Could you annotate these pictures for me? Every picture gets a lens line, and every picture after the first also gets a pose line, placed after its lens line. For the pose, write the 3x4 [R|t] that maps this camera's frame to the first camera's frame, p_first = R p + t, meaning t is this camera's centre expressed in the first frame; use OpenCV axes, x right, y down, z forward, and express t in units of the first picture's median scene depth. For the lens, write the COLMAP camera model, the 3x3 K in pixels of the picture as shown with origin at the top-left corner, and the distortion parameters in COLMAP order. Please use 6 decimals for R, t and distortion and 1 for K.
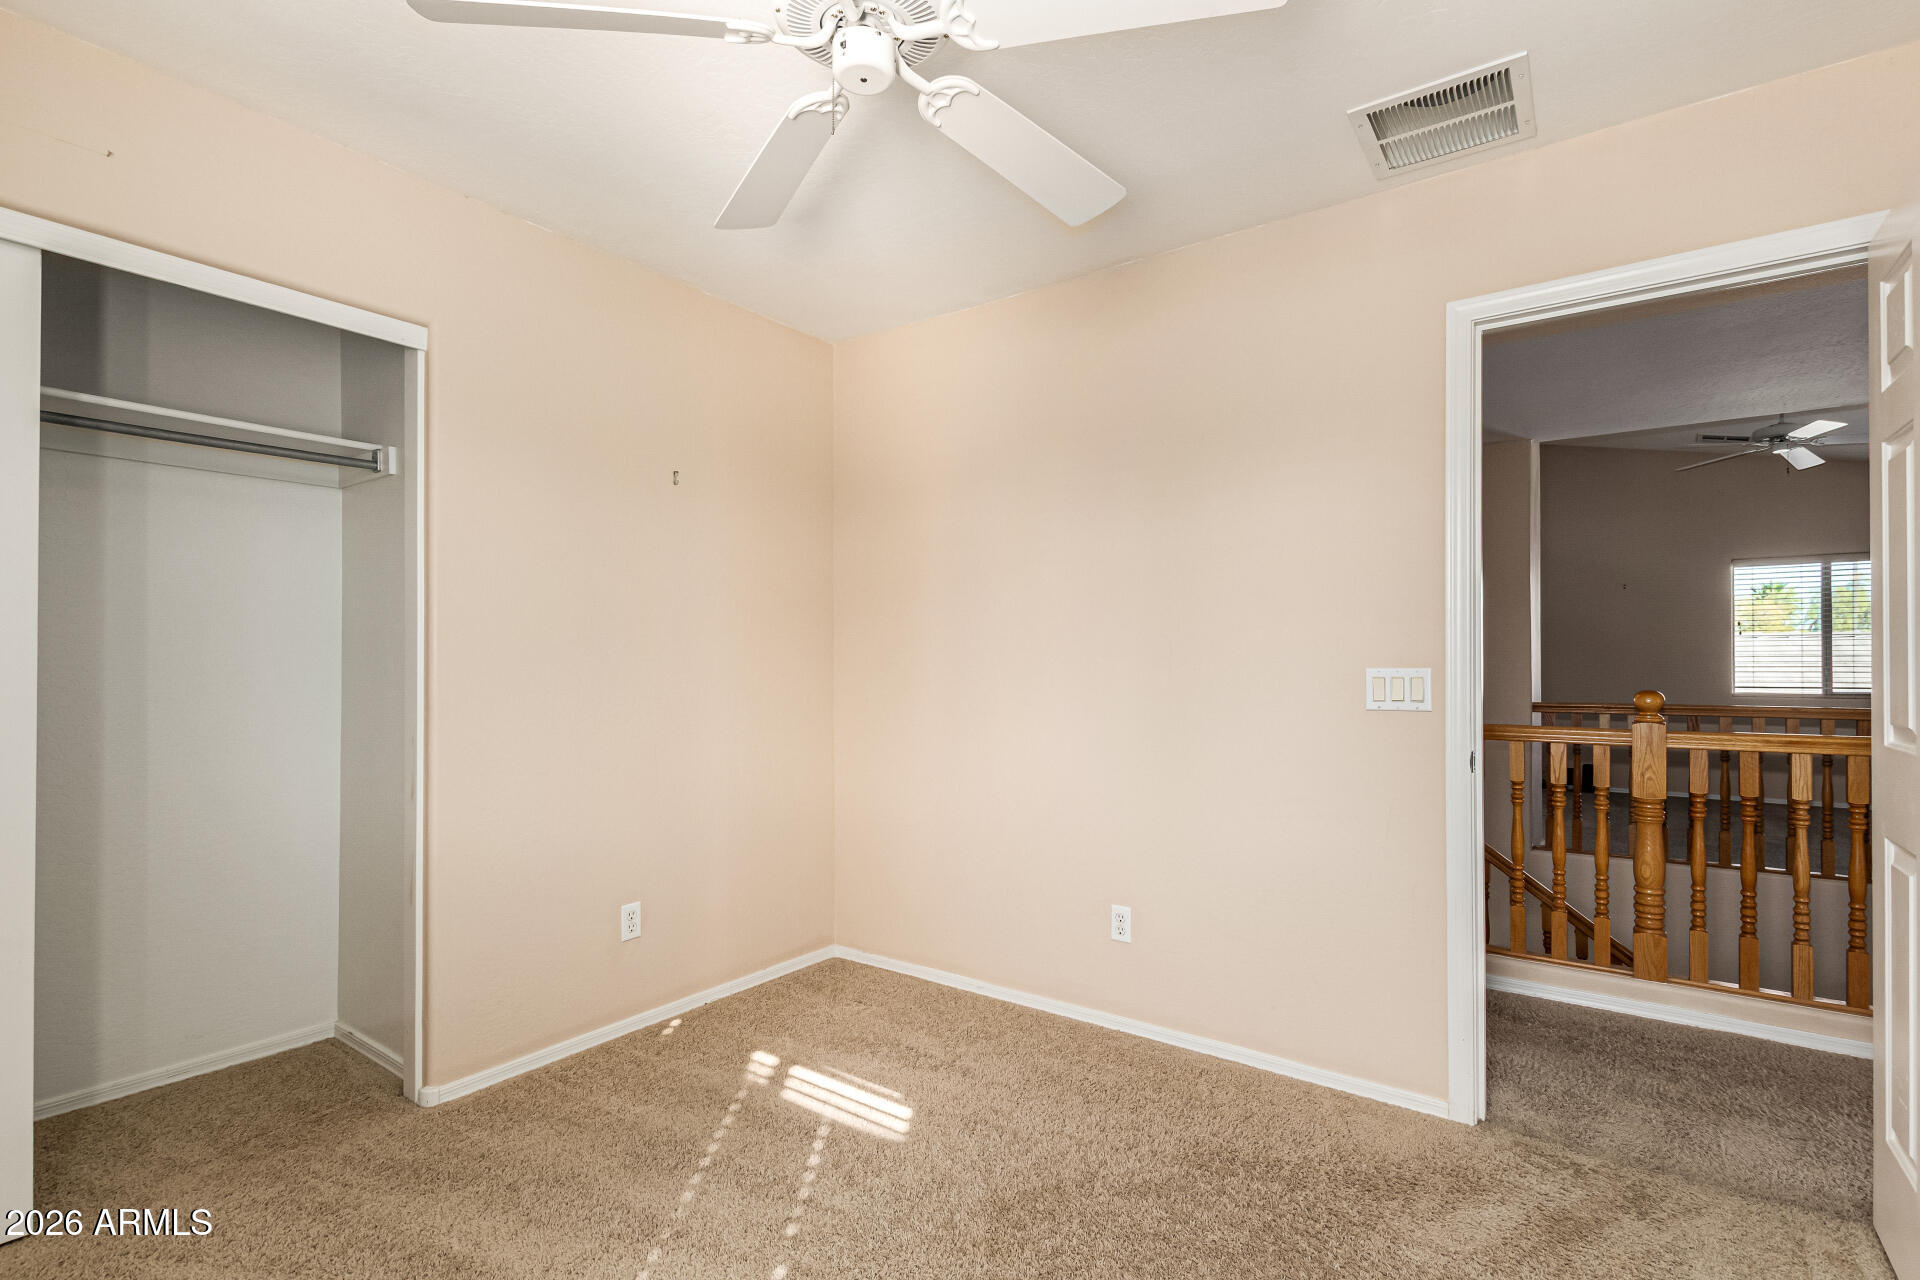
lens RADIAL K [[882.3, 0, 969.5], [0, 882.3, 649.1], [0, 0, 1]] dist [0.002730, -0.003056]
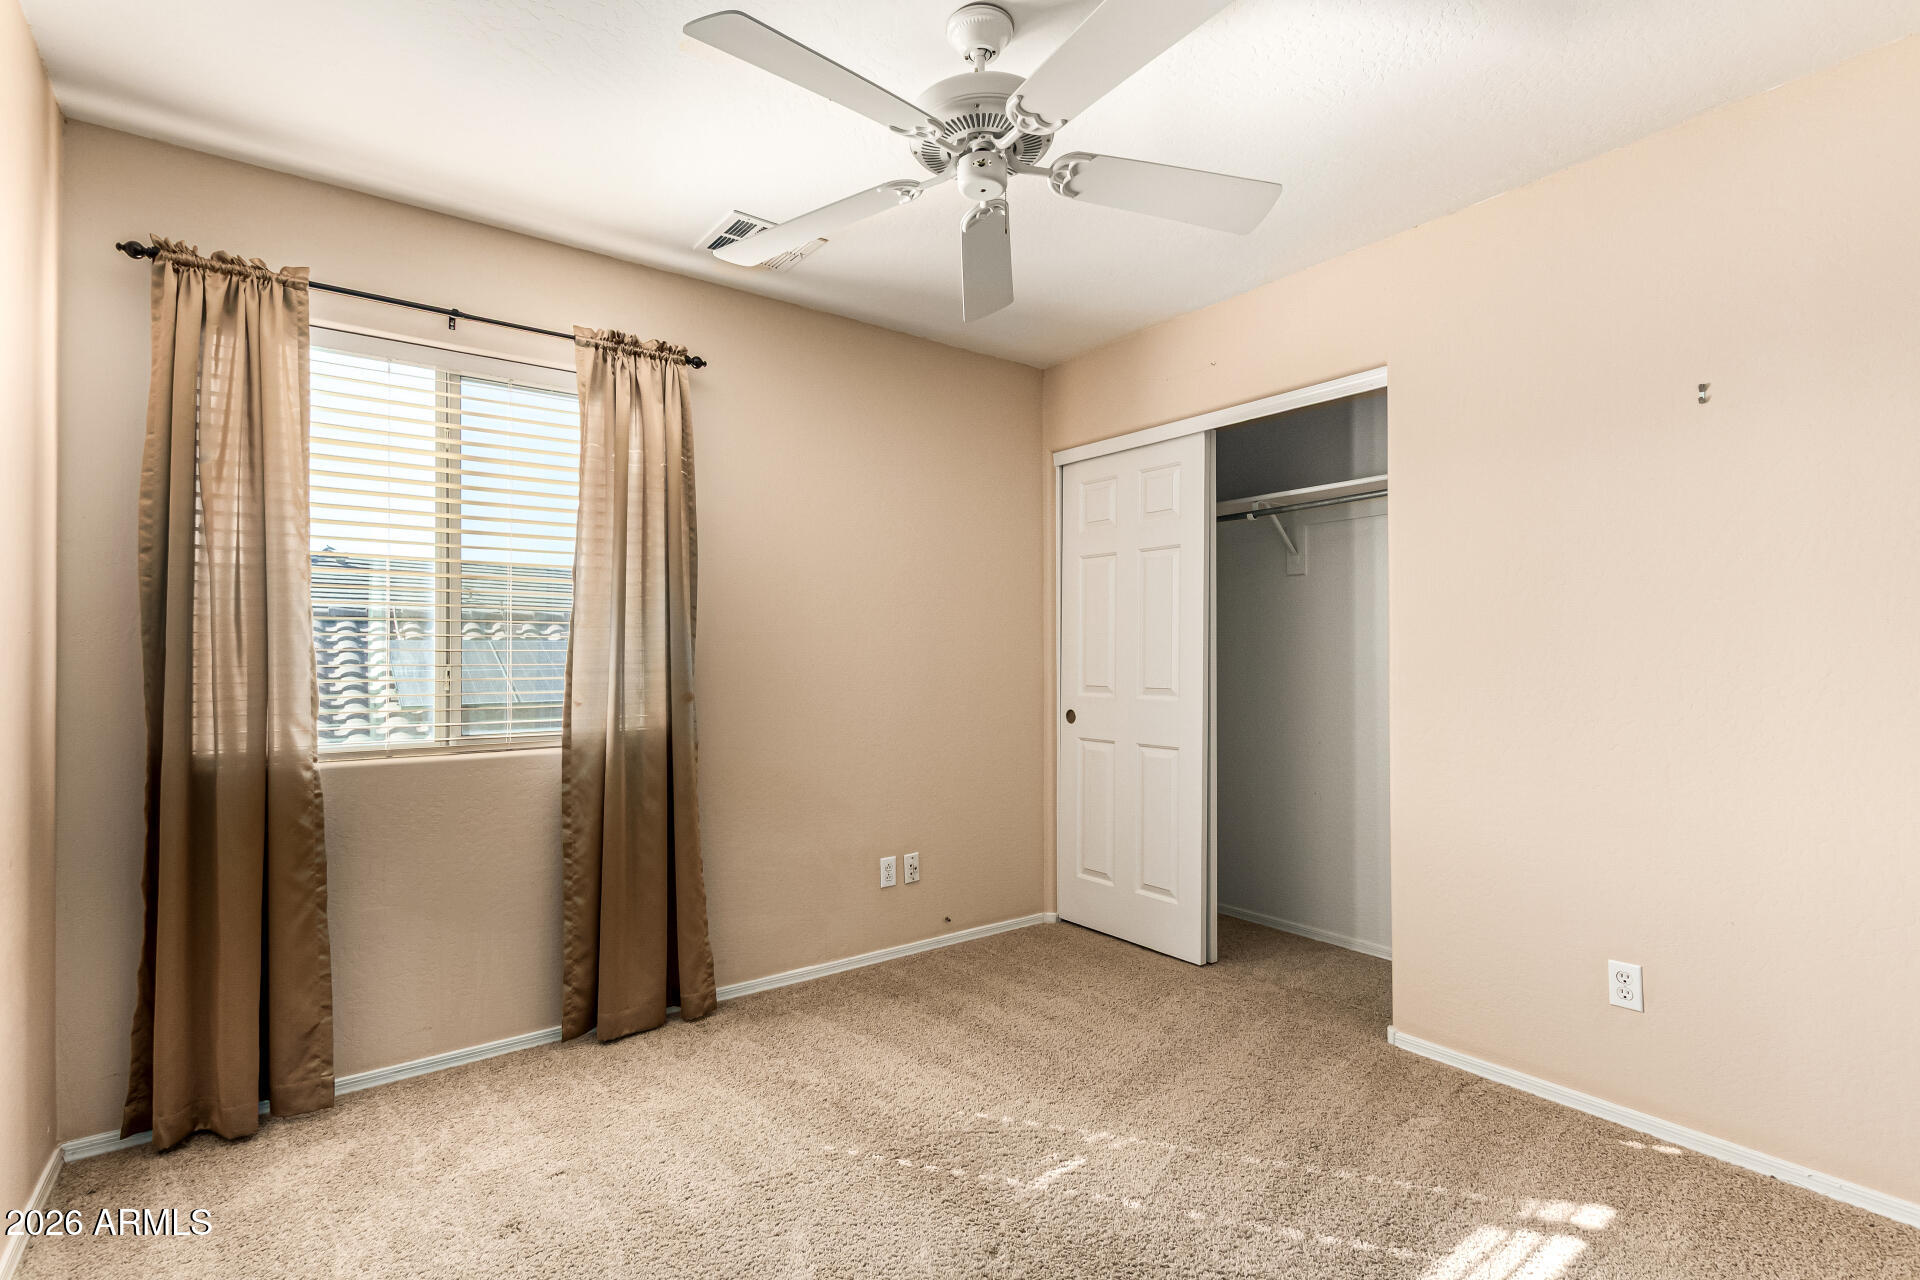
lens RADIAL K [[882.3, 0, 954.3], [0, 882.3, 646.1], [0, 0, 1]] dist [0.002730, -0.003056]
pose [[-0.295984, -0.013514, -0.955097, 0.680385], [0.016201, 0.999685, -0.019165, 0.015164], [0.955055, -0.021146, -0.295672, 0.831887]]
